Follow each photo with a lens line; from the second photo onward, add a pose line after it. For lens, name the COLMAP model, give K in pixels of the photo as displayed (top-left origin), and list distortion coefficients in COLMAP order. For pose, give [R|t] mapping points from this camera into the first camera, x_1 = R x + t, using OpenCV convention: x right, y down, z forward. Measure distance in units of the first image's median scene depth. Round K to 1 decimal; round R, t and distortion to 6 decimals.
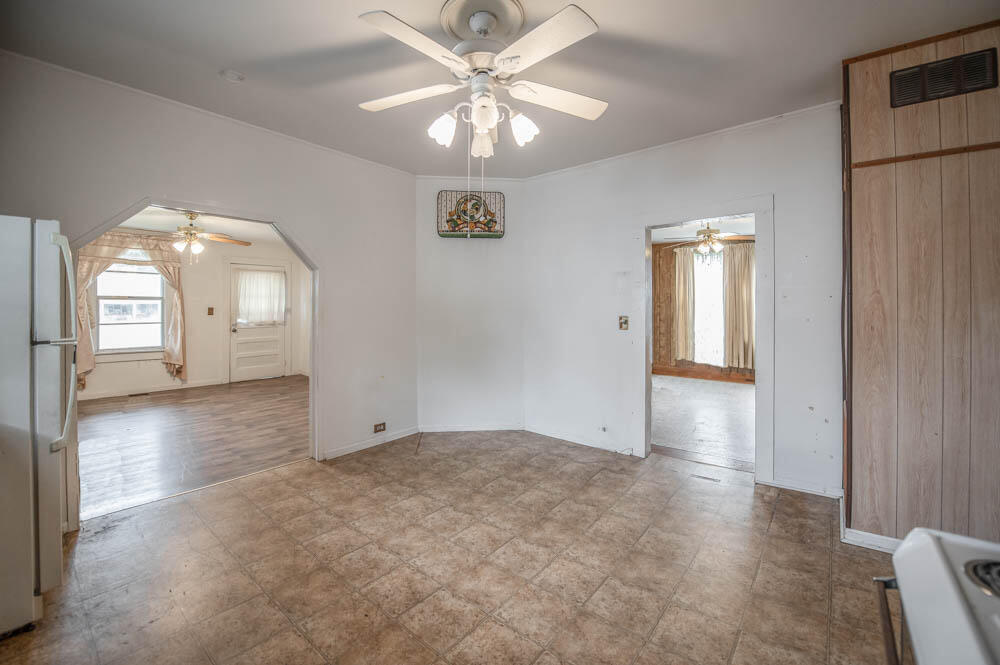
lens RADIAL K [[420.4, 0, 503.4], [0, 420.4, 303.7], [0, 0, 1]] dist [-0.026715, -0.000029]
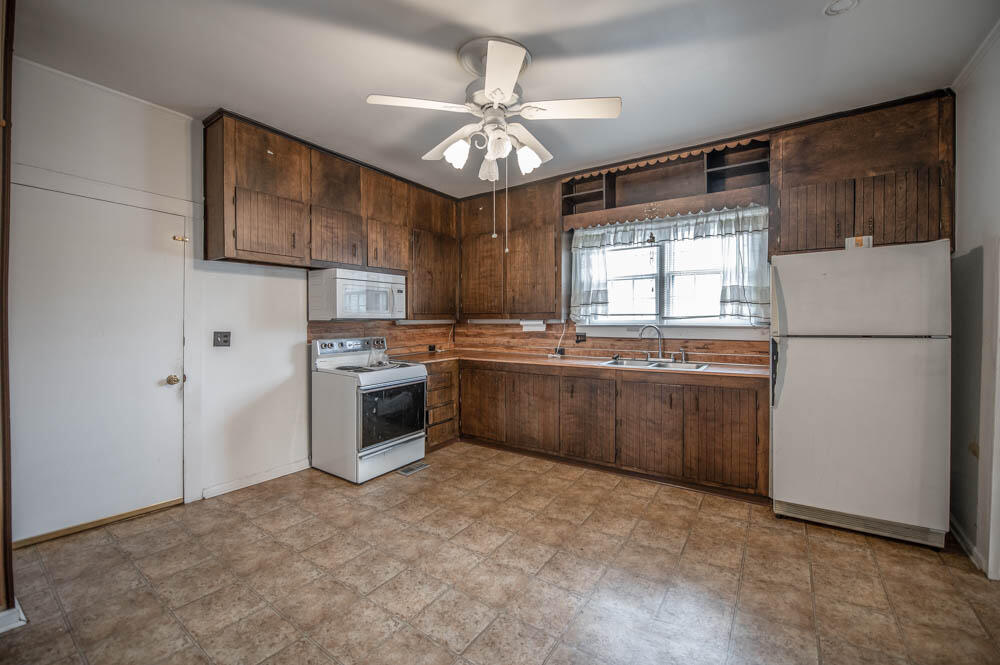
lens RADIAL K [[403.2, 0, 501.0], [0, 403.2, 324.0], [0, 0, 1]] dist [-0.023541, -0.000121]
pose [[-0.996826, 0.000674, -0.079613, 0.012999], [-0.000157, 0.999946, 0.010432, 0.021410], [0.079615, 0.010411, -0.996771, 1.389441]]
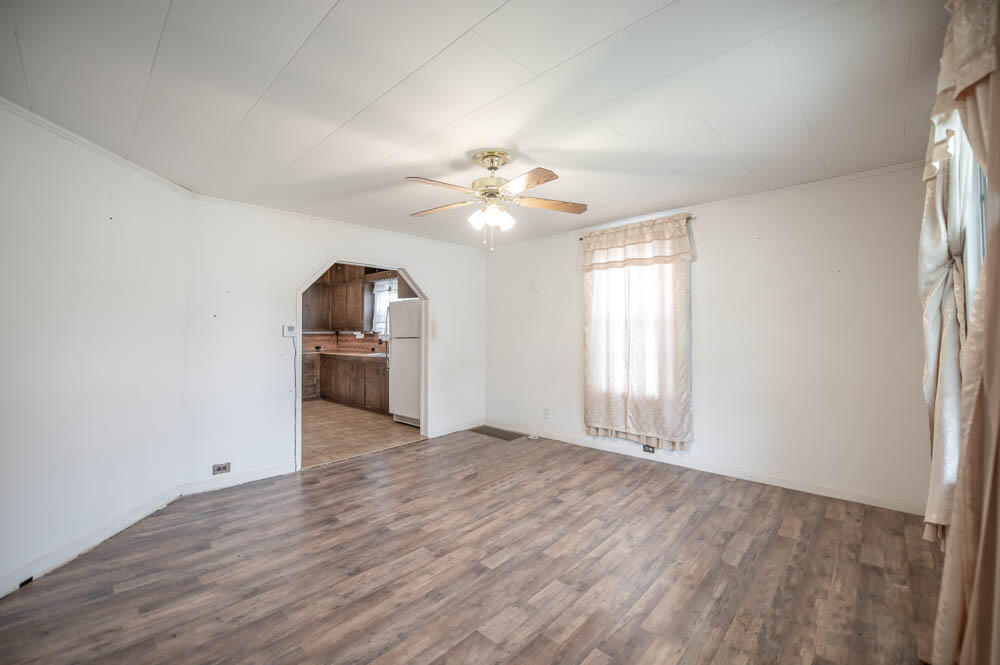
lens RADIAL K [[403.2, 0, 501.0], [0, 403.2, 324.0], [0, 0, 1]] dist [-0.023541, -0.000121]
pose [[-0.997568, 0.002155, 0.069665, -1.315211], [0.000694, 0.999780, -0.020979, 0.027521], [-0.069695, -0.020880, -0.997350, 2.465378]]
